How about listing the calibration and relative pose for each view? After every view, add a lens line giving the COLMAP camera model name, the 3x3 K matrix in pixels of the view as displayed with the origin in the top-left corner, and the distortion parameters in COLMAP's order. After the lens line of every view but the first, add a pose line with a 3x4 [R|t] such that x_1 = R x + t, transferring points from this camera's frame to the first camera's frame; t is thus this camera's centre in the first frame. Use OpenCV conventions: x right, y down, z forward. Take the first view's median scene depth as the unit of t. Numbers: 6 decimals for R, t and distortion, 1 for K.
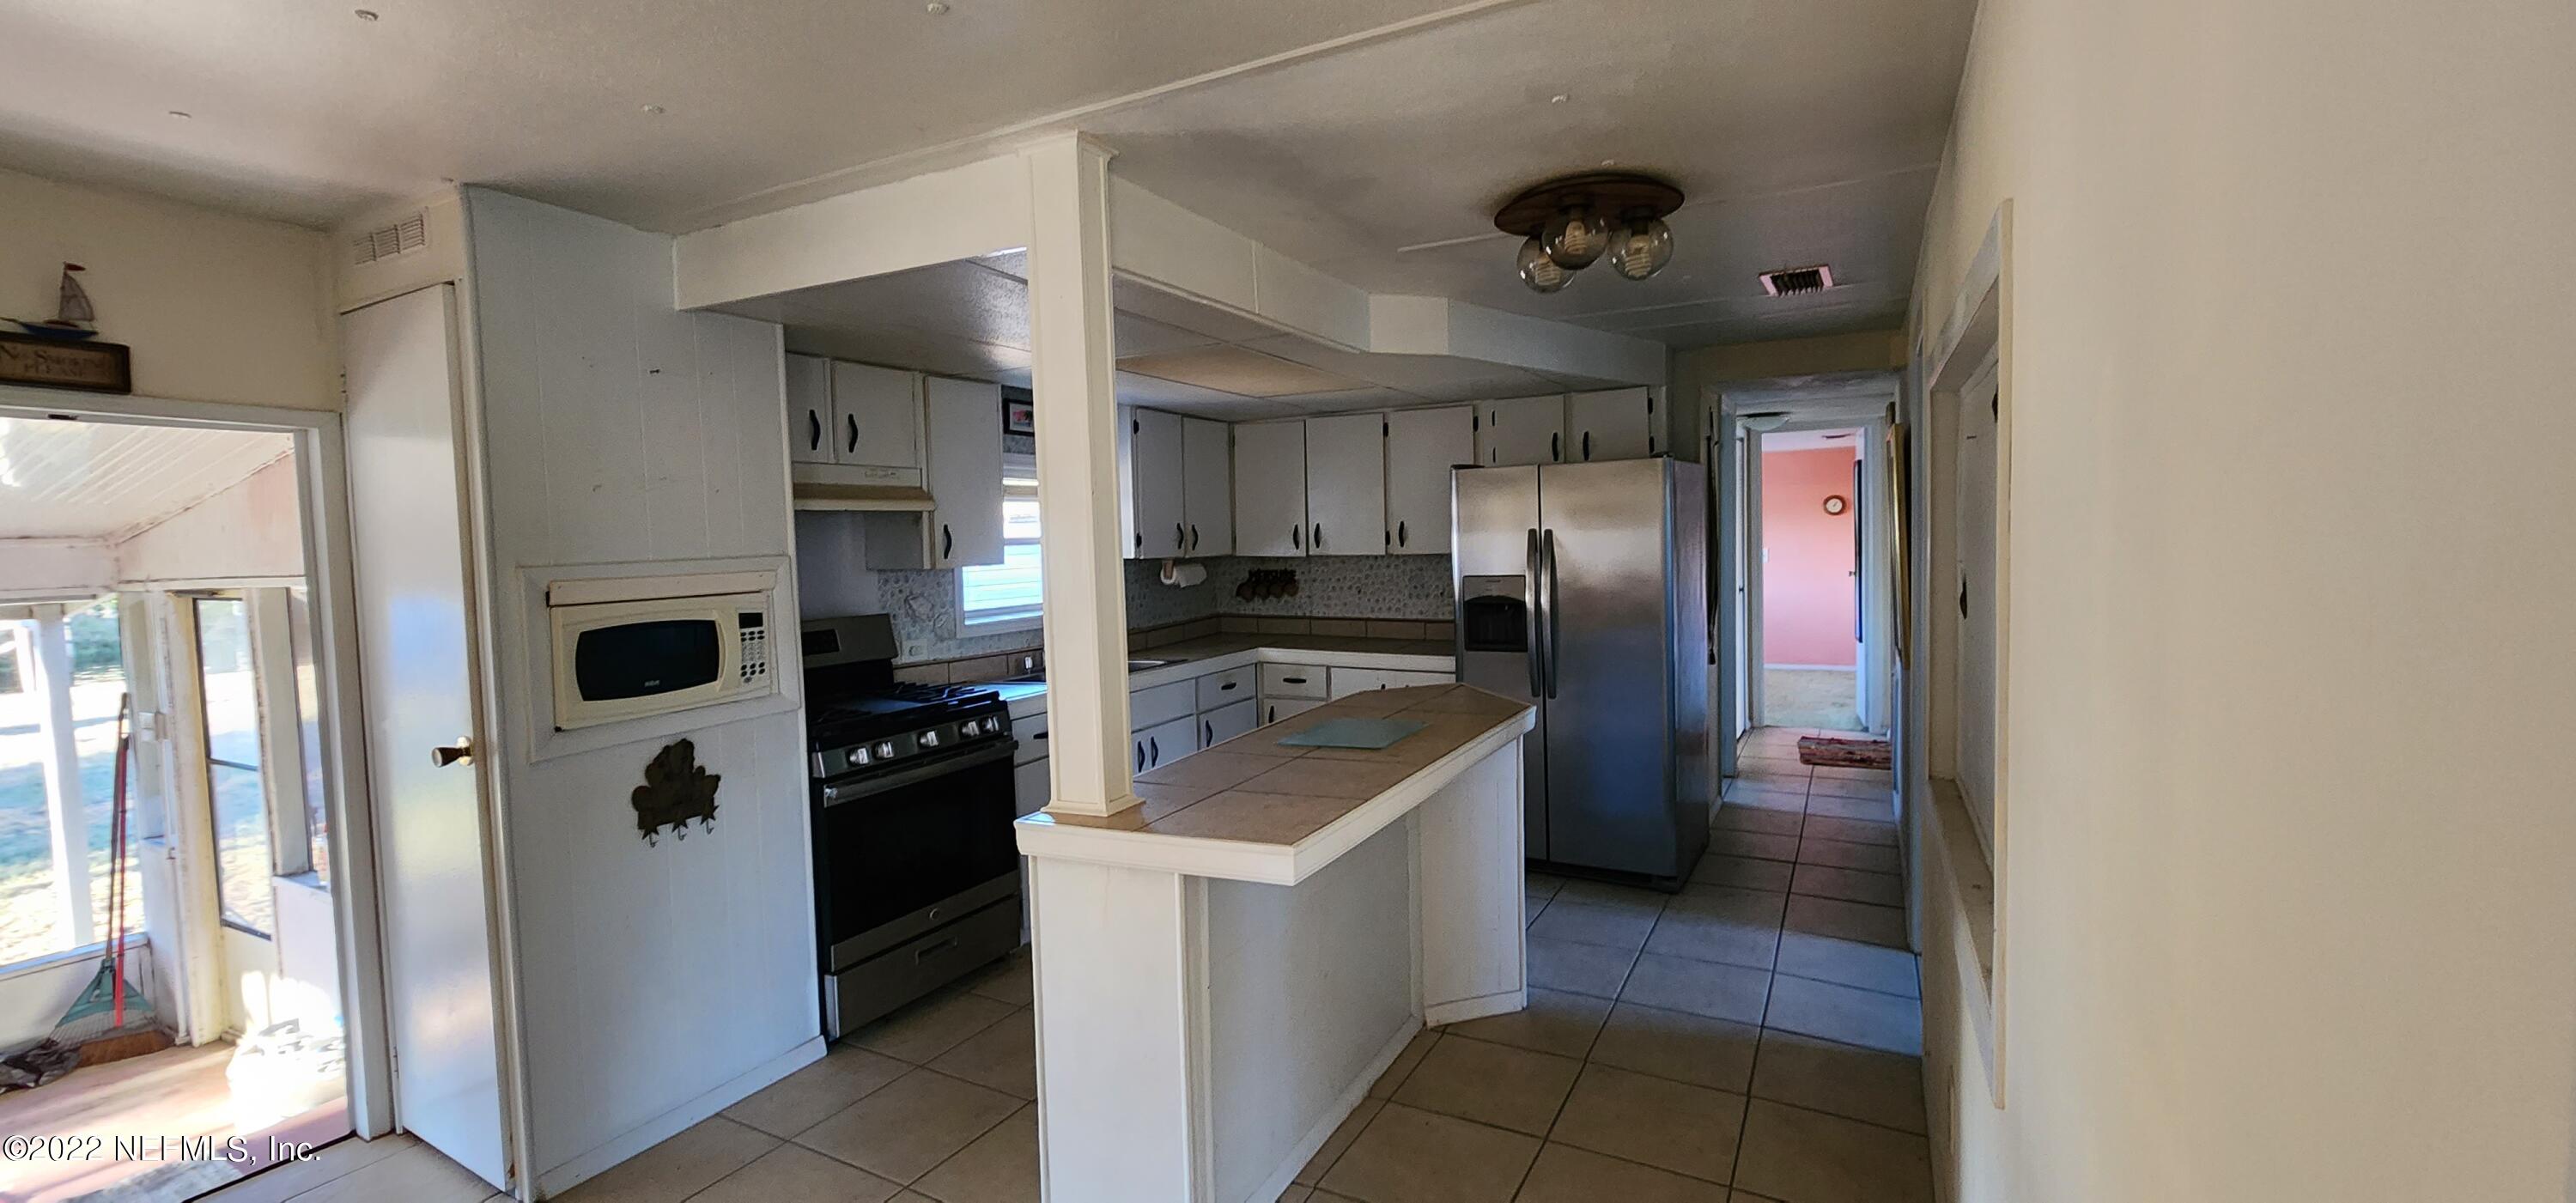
lens RADIAL K [[1052.3, 0, 1291.6], [0, 1052.3, 589.9], [0, 0, 1]] dist [-0.000375, -0.000029]
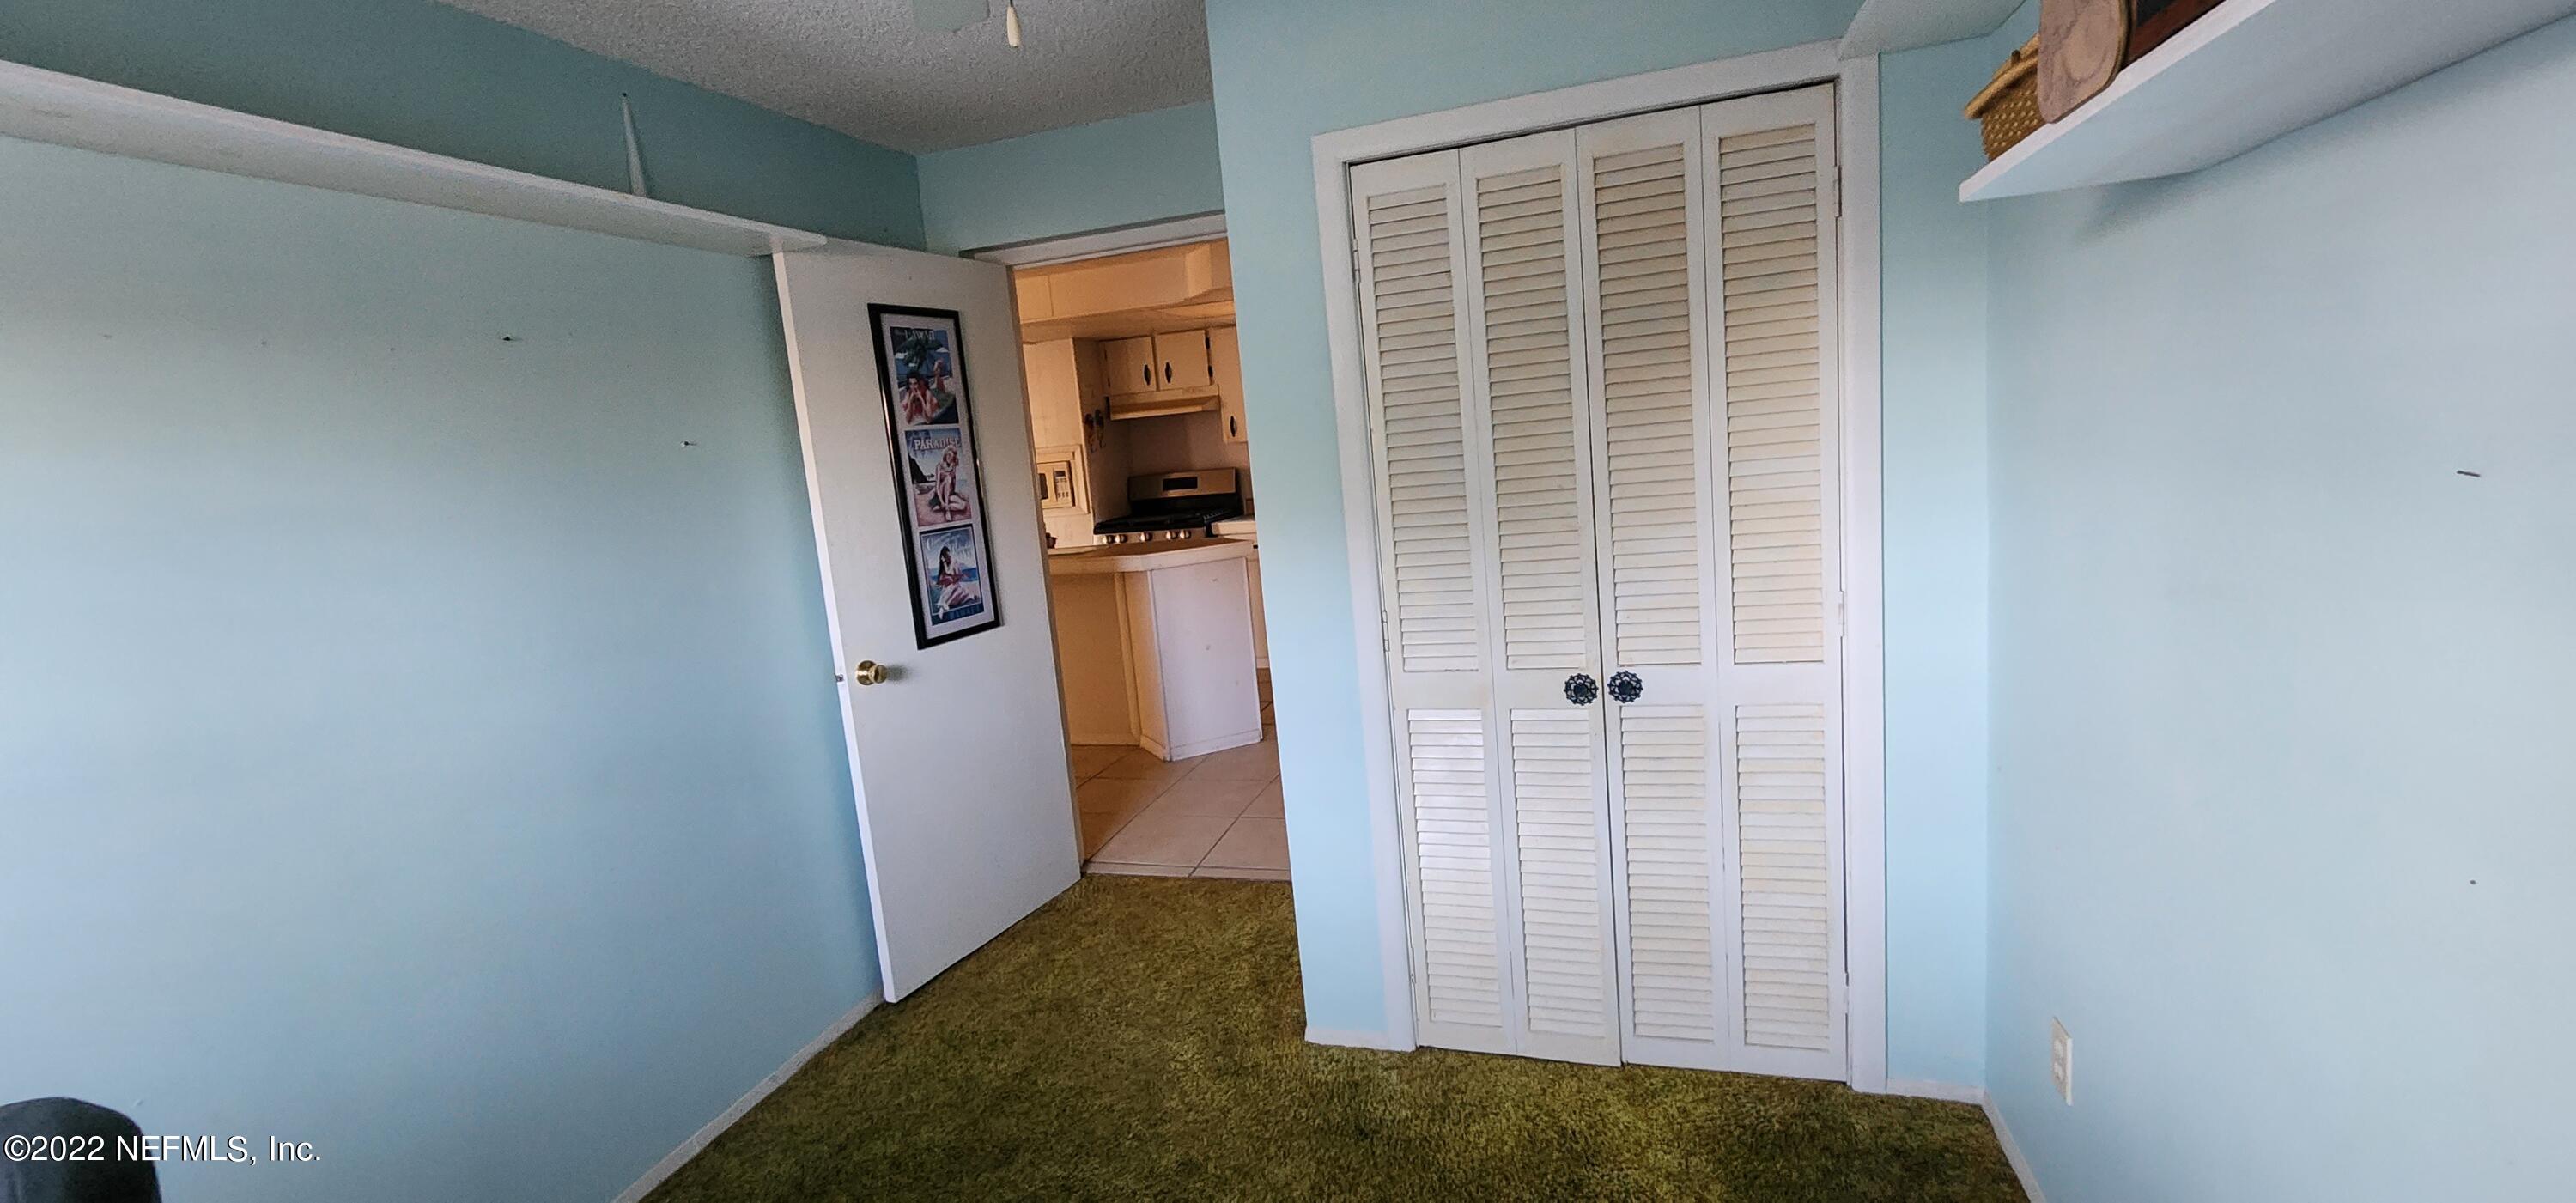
lens RADIAL K [[1052.3, 0, 1291.6], [0, 1052.3, 589.9], [0, 0, 1]] dist [-0.000375, -0.000029]
pose [[0.152281, 0.147263, -0.977304, 1.669354], [0.045838, 0.986721, 0.155824, -0.050265], [0.987274, -0.068527, 0.143509, 1.013541]]
